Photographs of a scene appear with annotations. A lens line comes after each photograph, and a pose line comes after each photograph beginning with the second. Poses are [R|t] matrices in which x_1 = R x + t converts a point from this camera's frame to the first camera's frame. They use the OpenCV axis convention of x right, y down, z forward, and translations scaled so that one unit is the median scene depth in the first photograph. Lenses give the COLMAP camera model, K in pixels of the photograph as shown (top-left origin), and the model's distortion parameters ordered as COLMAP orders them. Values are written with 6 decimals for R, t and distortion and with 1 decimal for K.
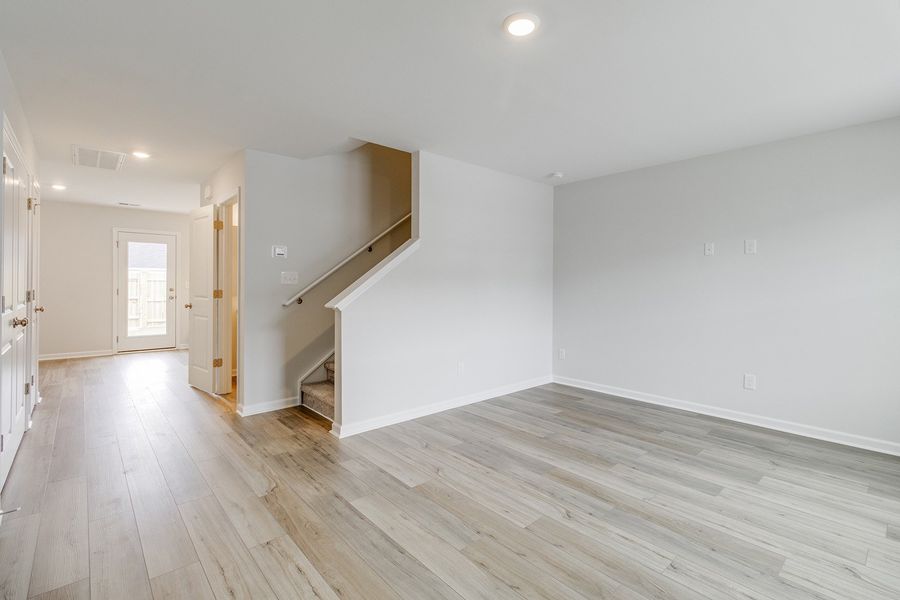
lens RADIAL K [[414.5, 0, 457.1], [0, 414.5, 286.0], [0, 0, 1]] dist [0.002545, 0.000510]
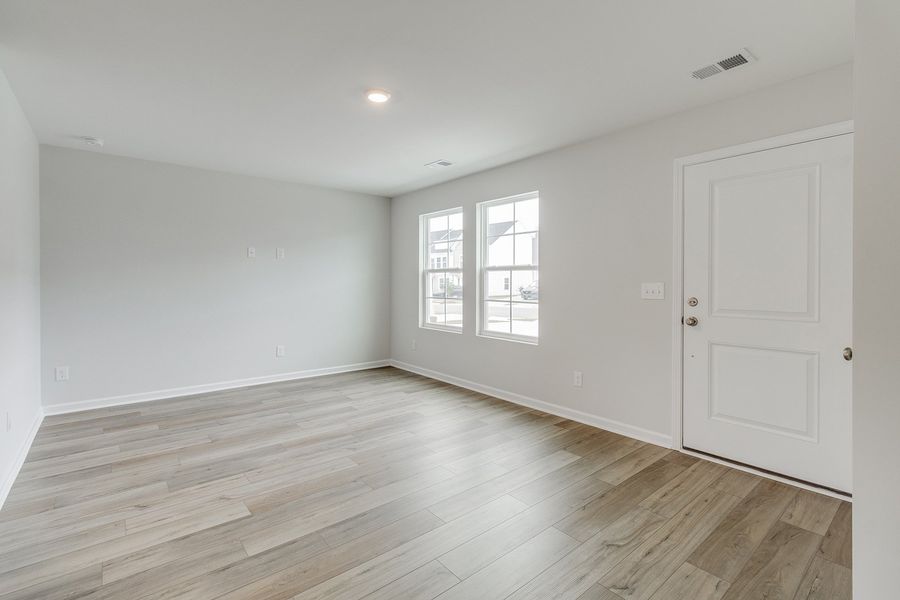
lens RADIAL K [[414.5, 0, 457.1], [0, 414.5, 286.0], [0, 0, 1]] dist [0.002545, 0.000510]
pose [[0.034033, -0.015434, 0.999302, -0.870566], [0.002339, 0.999879, 0.015364, -0.008061], [-0.999418, 0.001814, 0.034065, 0.481354]]
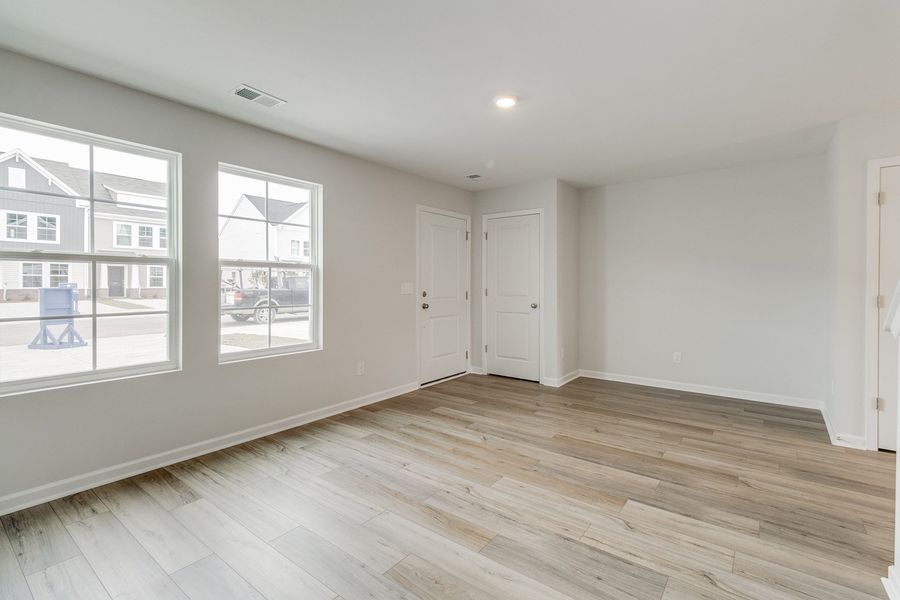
lens RADIAL K [[414.5, 0, 457.1], [0, 414.5, 286.0], [0, 0, 1]] dist [0.002545, 0.000510]
pose [[-0.981935, -0.006467, -0.189106, 0.409052], [-0.008673, 0.999904, 0.010840, -0.005230], [0.189017, 0.012285, -0.981897, 1.664638]]
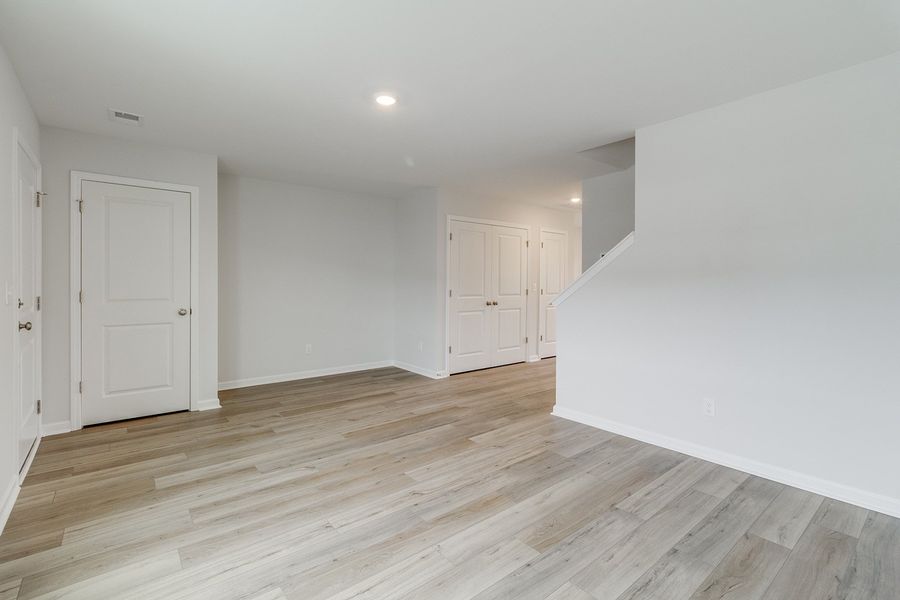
lens RADIAL K [[414.5, 0, 457.1], [0, 414.5, 286.0], [0, 0, 1]] dist [0.002545, 0.000510]
pose [[-0.040083, -0.000421, -0.999196, 1.086745], [-0.009507, 0.999955, -0.000040, 0.002227], [0.999151, 0.009498, -0.040085, 0.914808]]
